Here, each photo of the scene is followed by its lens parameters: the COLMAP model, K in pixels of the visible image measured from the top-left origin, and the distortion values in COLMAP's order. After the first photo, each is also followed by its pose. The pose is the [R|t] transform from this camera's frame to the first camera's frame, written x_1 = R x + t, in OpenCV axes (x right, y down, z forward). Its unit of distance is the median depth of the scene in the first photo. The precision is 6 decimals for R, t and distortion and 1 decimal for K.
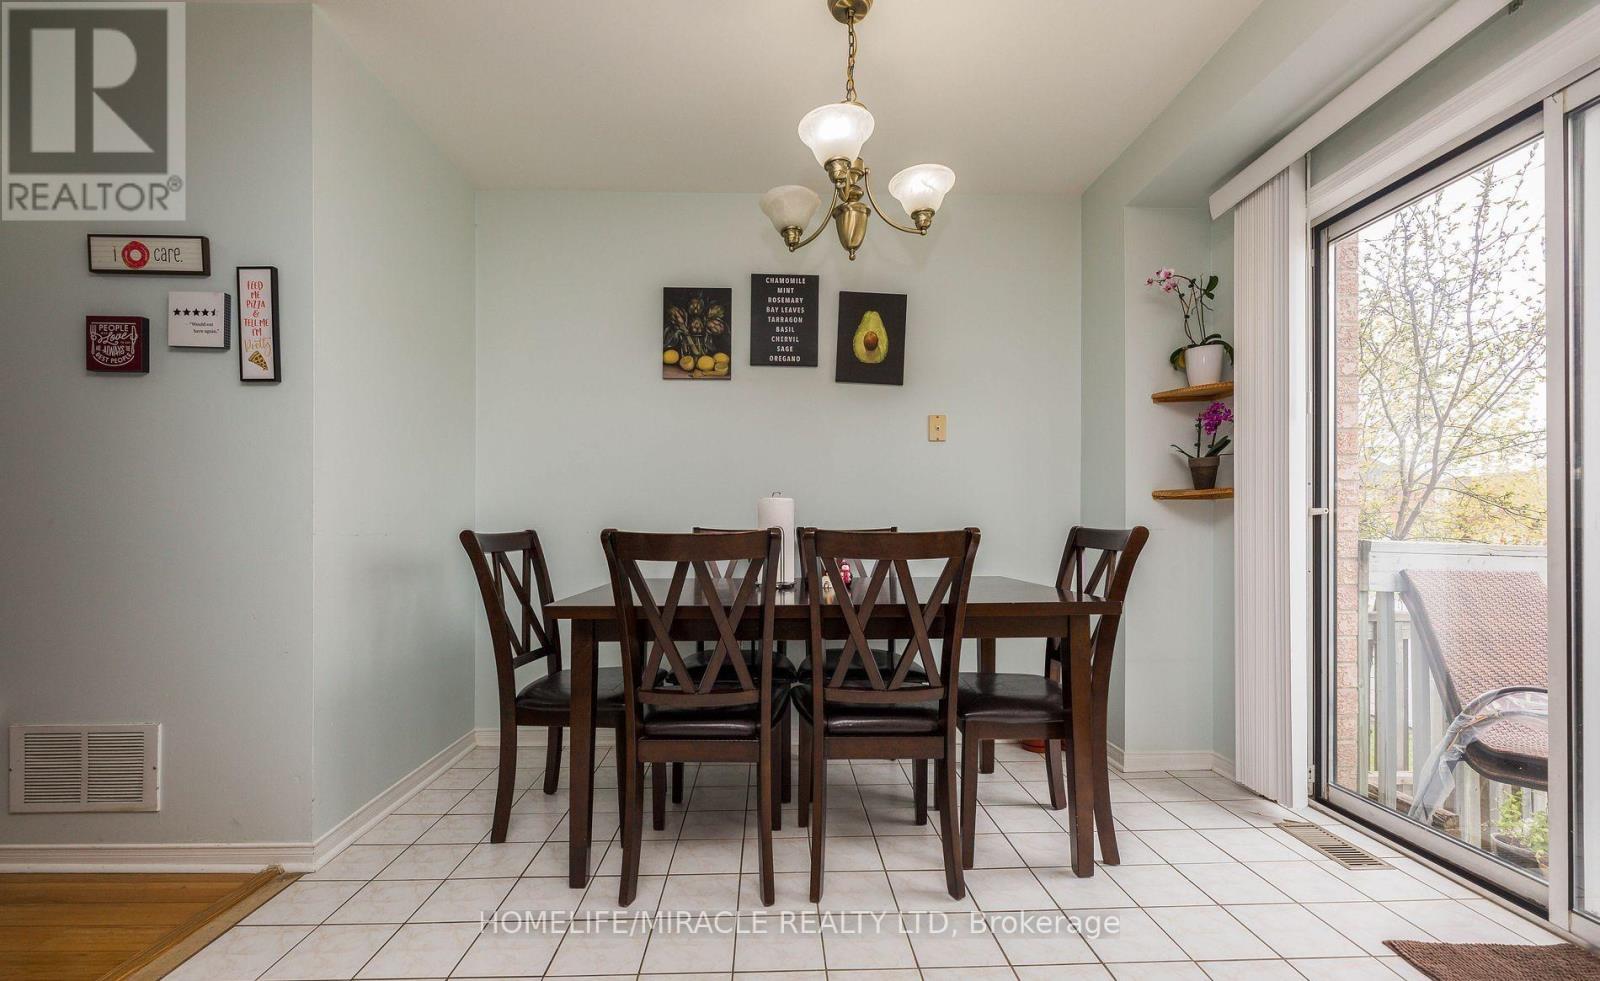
lens RADIAL K [[636.2, 0, 797.1], [0, 636.2, 527.4], [0, 0, 1]] dist [-0.013101, 0.004488]
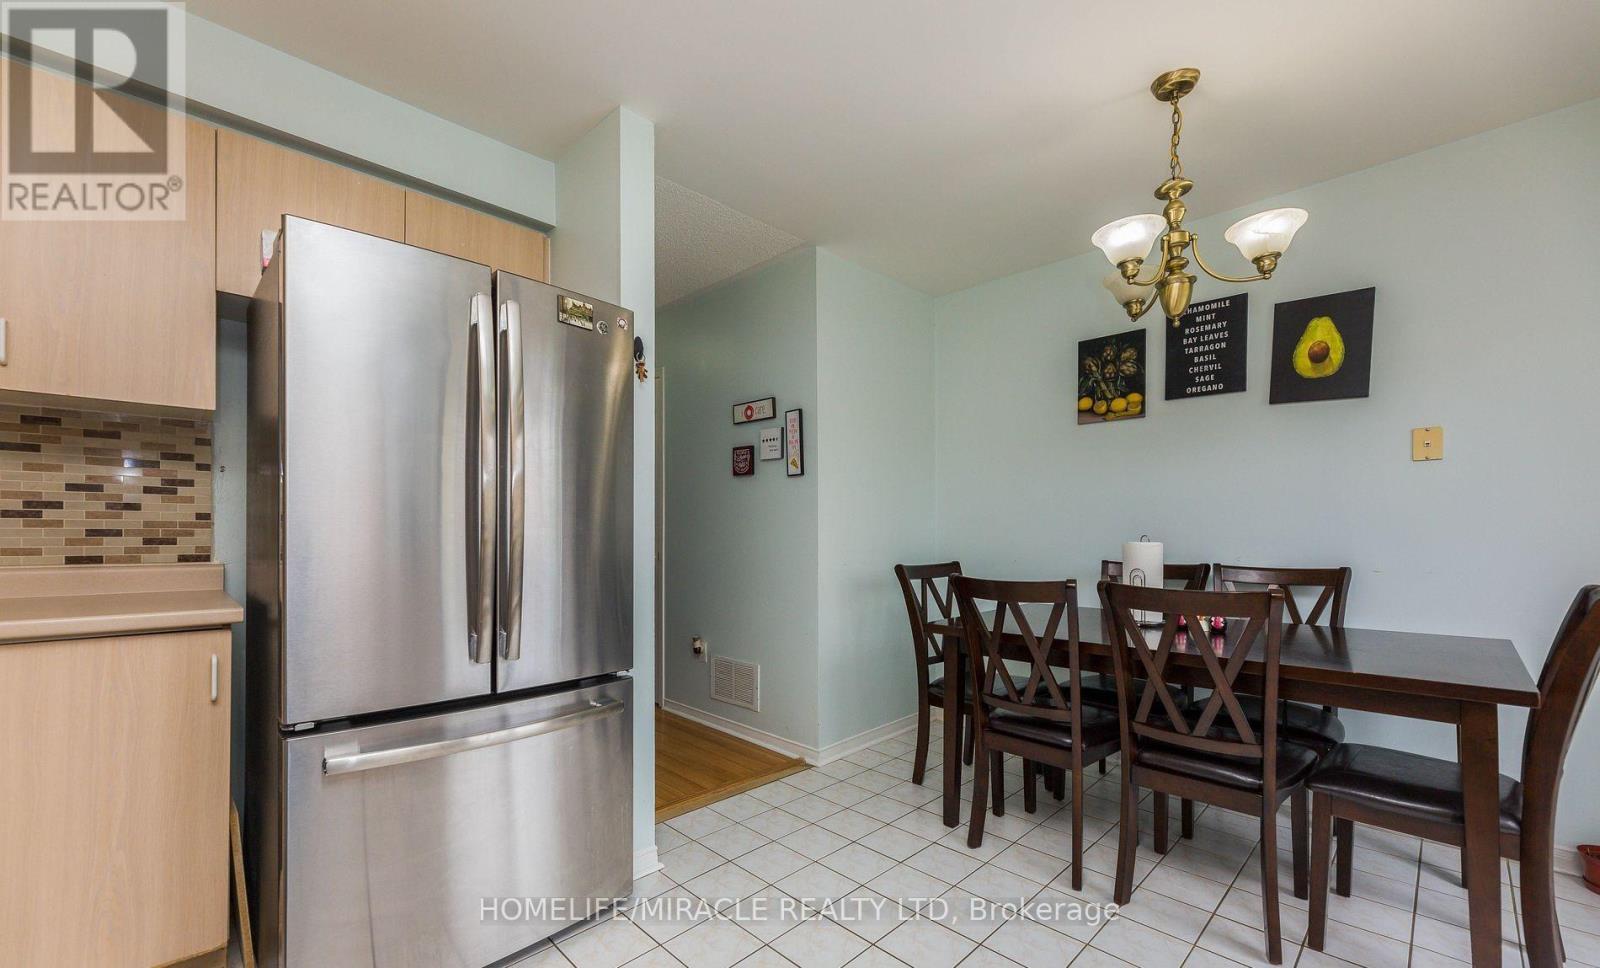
lens RADIAL K [[655.9, 0, 796.7], [0, 655.9, 529.7], [0, 0, 1]] dist [0.002256, 0.000035]
pose [[0.681651, 0.000436, -0.731677, 0.367300], [0.002155, 0.999994, 0.002604, -0.068742], [0.731674, -0.003352, 0.681646, -0.175807]]
